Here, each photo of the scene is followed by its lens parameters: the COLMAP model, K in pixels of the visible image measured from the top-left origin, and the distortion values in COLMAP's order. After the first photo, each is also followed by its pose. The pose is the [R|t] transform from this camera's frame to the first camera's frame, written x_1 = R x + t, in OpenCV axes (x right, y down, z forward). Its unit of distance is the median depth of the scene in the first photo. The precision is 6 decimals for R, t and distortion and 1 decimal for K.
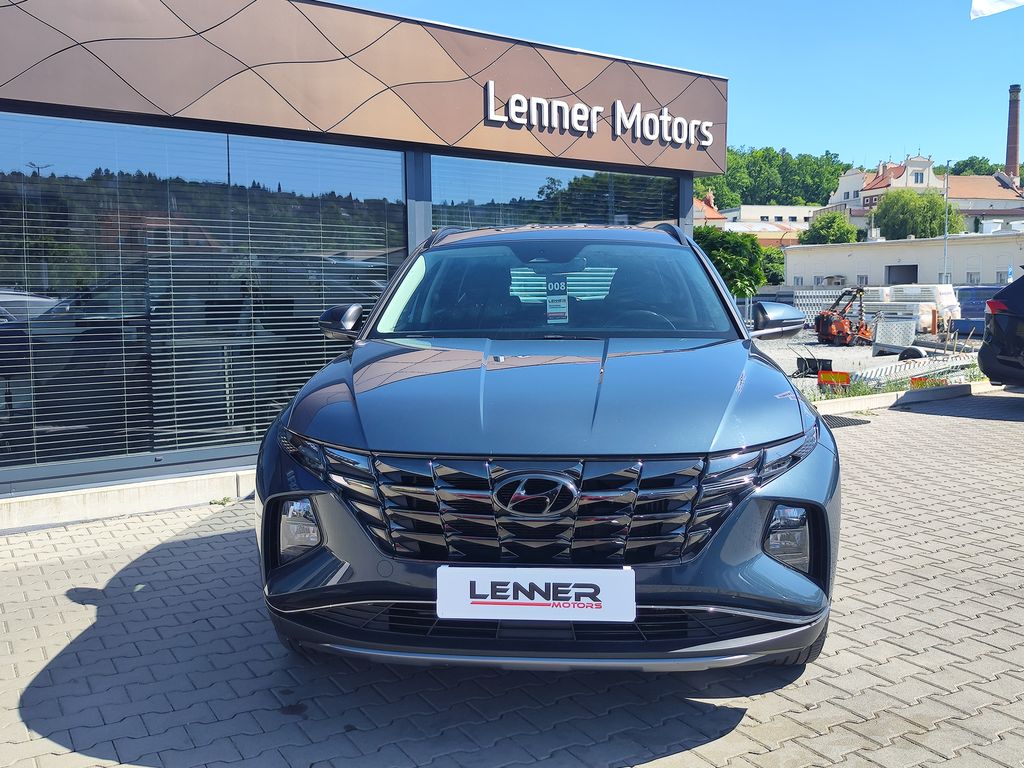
lens RADIAL K [[960.2, 0, 512.0], [0, 960.2, 384.0], [0, 0, 1]] dist [0.011459, 0.003174]
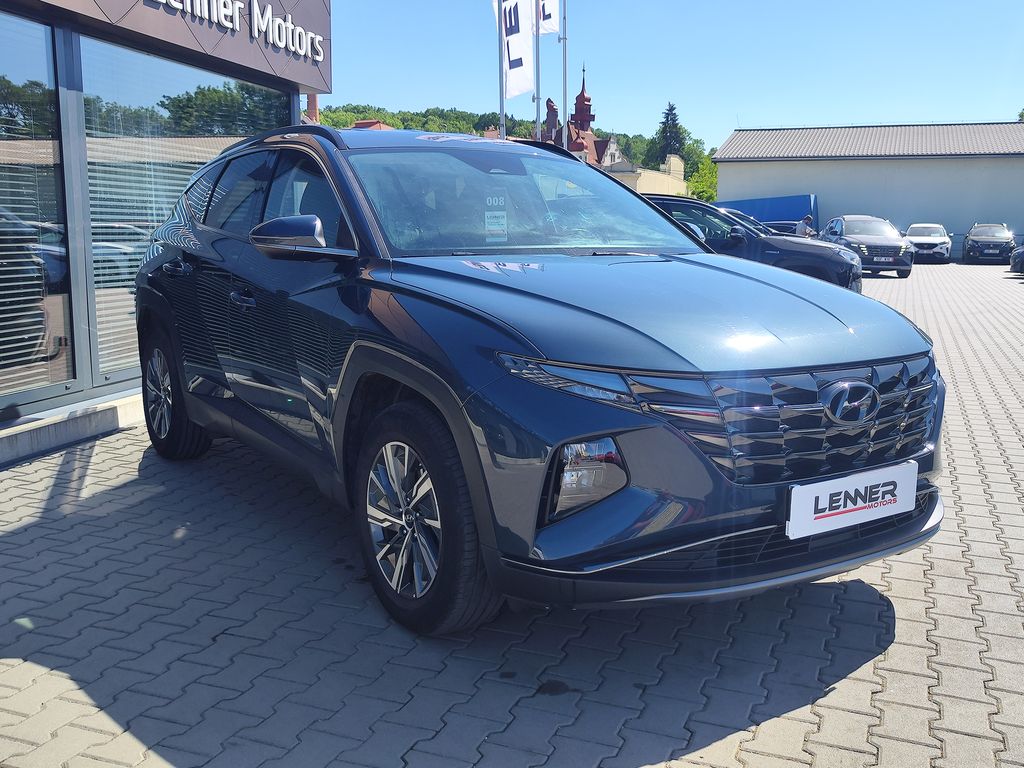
lens RADIAL K [[960.2, 0, 512.0], [0, 960.2, 384.0], [0, 0, 1]] dist [0.011459, 0.003174]
pose [[0.792697, -0.083182, 0.603914, -0.313052], [0.041615, 0.995720, 0.082524, -0.001149], [-0.608194, -0.040285, 0.792766, 0.149150]]
